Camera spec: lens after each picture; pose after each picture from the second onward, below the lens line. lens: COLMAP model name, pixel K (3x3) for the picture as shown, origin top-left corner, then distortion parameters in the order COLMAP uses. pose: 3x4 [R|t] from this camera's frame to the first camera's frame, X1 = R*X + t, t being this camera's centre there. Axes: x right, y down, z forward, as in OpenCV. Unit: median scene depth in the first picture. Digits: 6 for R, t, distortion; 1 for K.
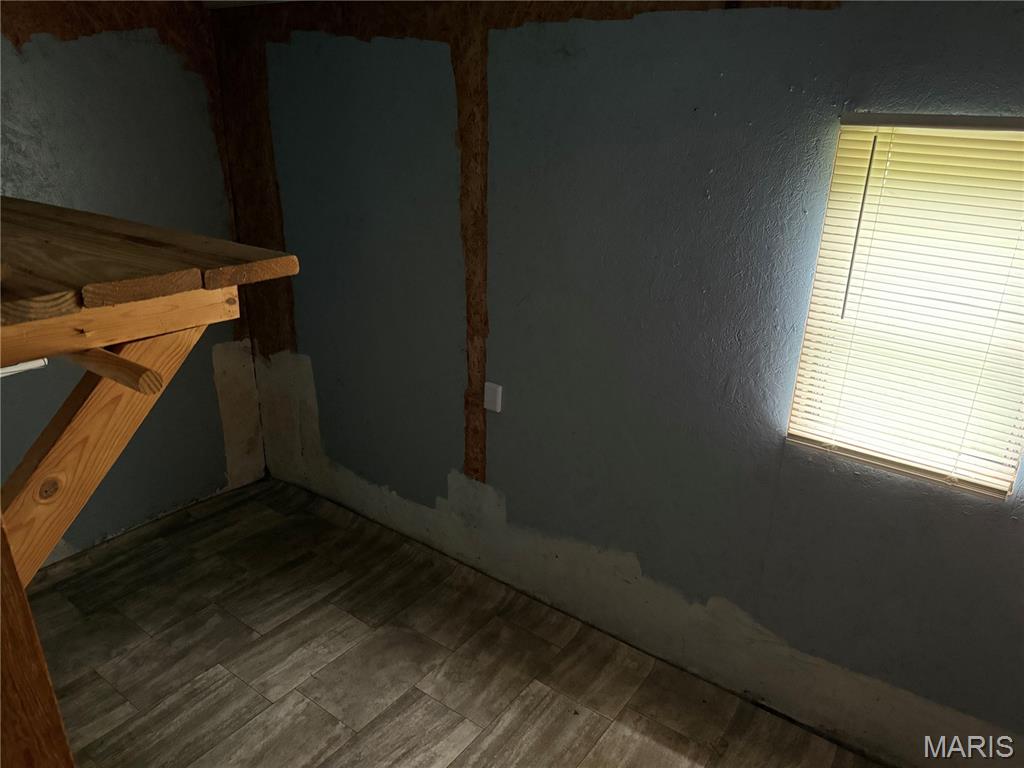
lens RADIAL K [[724.1, 0, 508.5], [0, 724.1, 376.5], [0, 0, 1]] dist [-0.007979, -0.006139]
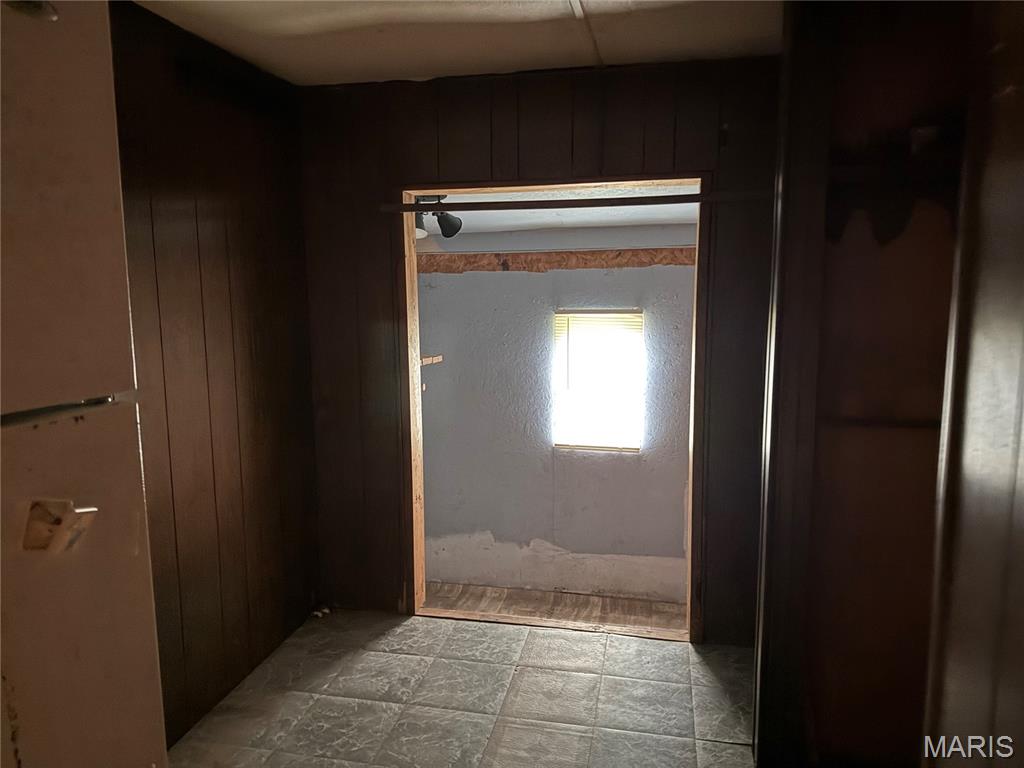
lens RADIAL K [[723.7, 0, 502.1], [0, 723.7, 382.4], [0, 0, 1]] dist [0.112864, -0.039882]
pose [[0.912759, -0.060784, 0.403950, -0.581753], [0.162584, 0.961226, -0.222734, 0.323663], [-0.374749, 0.268979, 0.887251, -0.871846]]
